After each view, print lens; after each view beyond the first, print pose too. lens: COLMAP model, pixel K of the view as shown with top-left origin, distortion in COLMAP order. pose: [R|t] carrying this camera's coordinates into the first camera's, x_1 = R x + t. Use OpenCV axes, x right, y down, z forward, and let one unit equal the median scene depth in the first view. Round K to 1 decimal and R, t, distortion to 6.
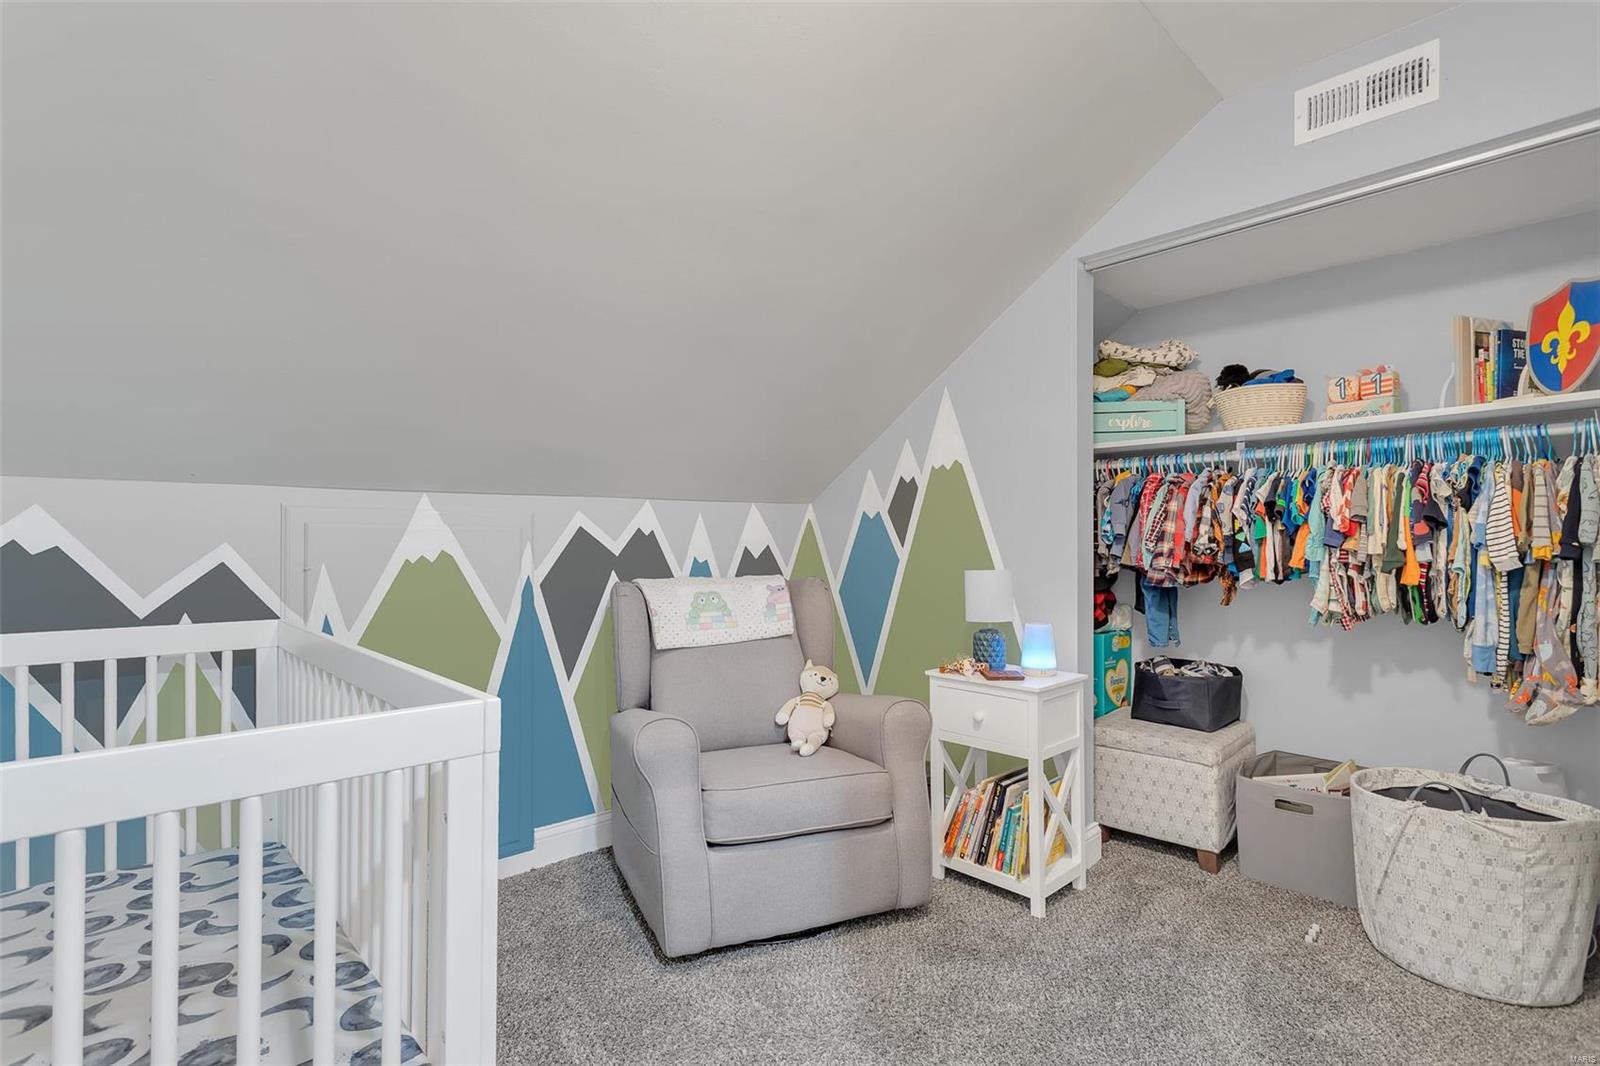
lens RADIAL K [[778.3, 0, 800.0], [0, 778.3, 533.0], [0, 0, 1]] dist [0.000334, 0.000012]
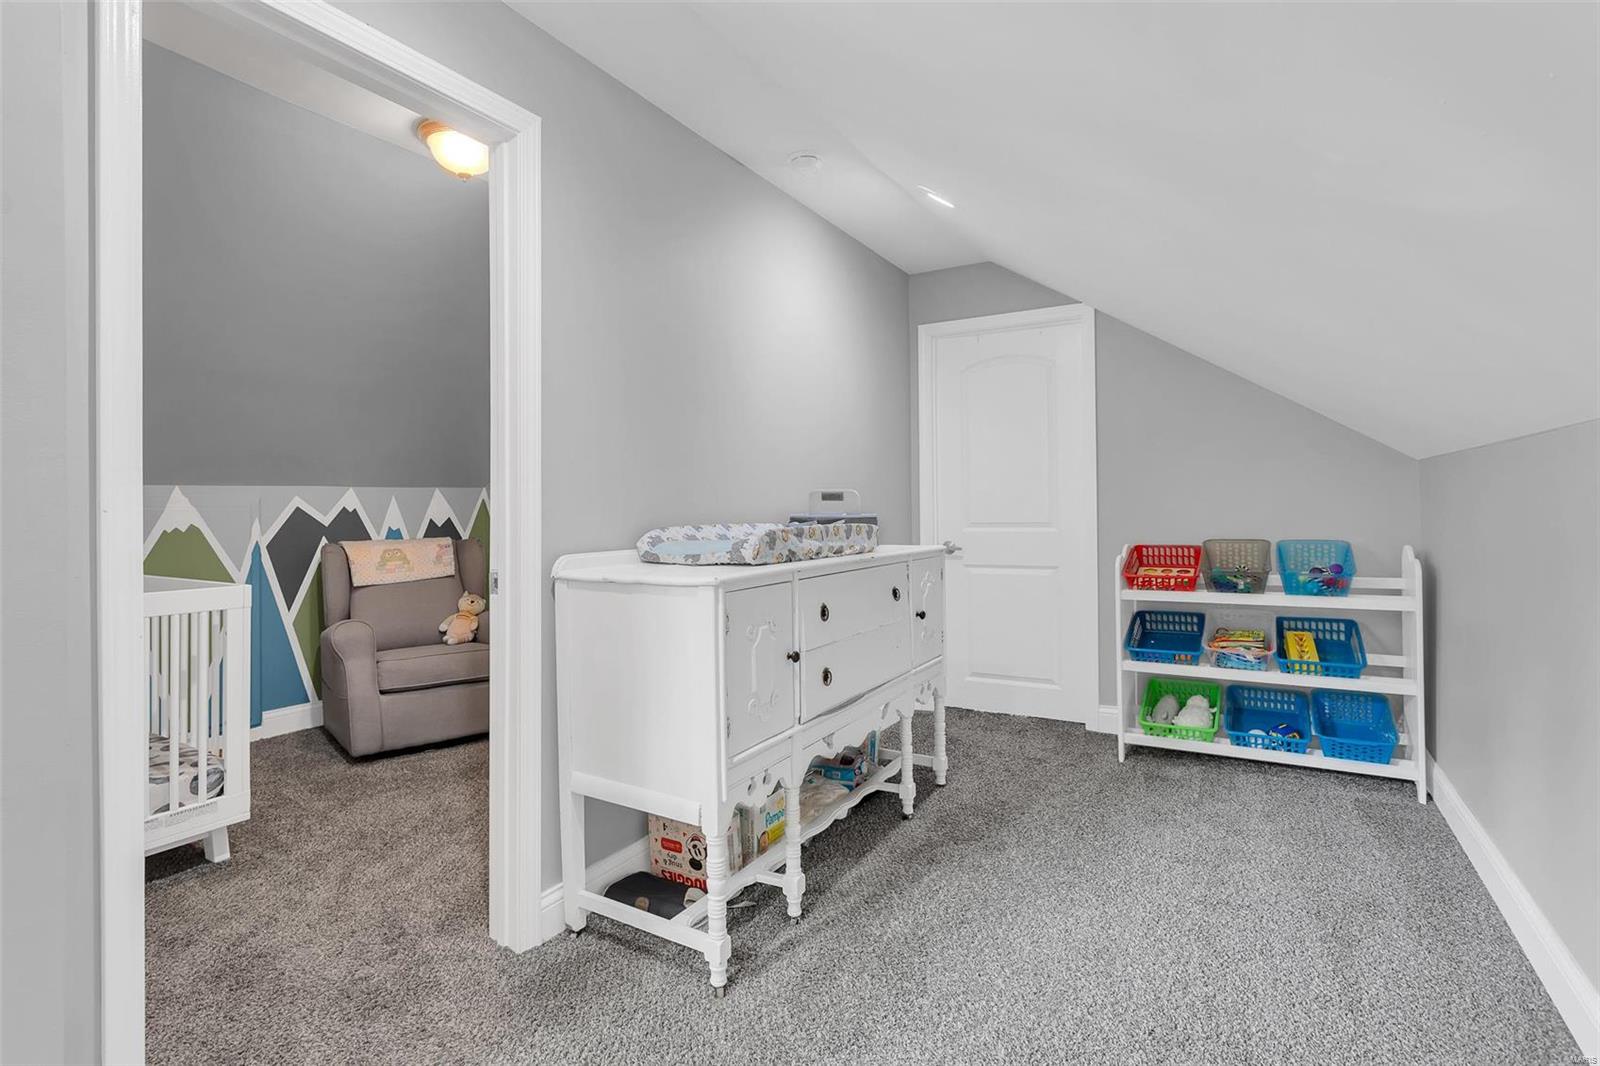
lens RADIAL K [[770.8, 0, 800.9], [0, 770.8, 499.8], [0, 0, 1]] dist [-0.001001, -0.000157]
pose [[0.958592, -0.005162, 0.284737, 0.215417], [0.006097, 0.999979, -0.002396, -0.011838], [-0.284718, 0.004033, 0.958603, -0.667612]]
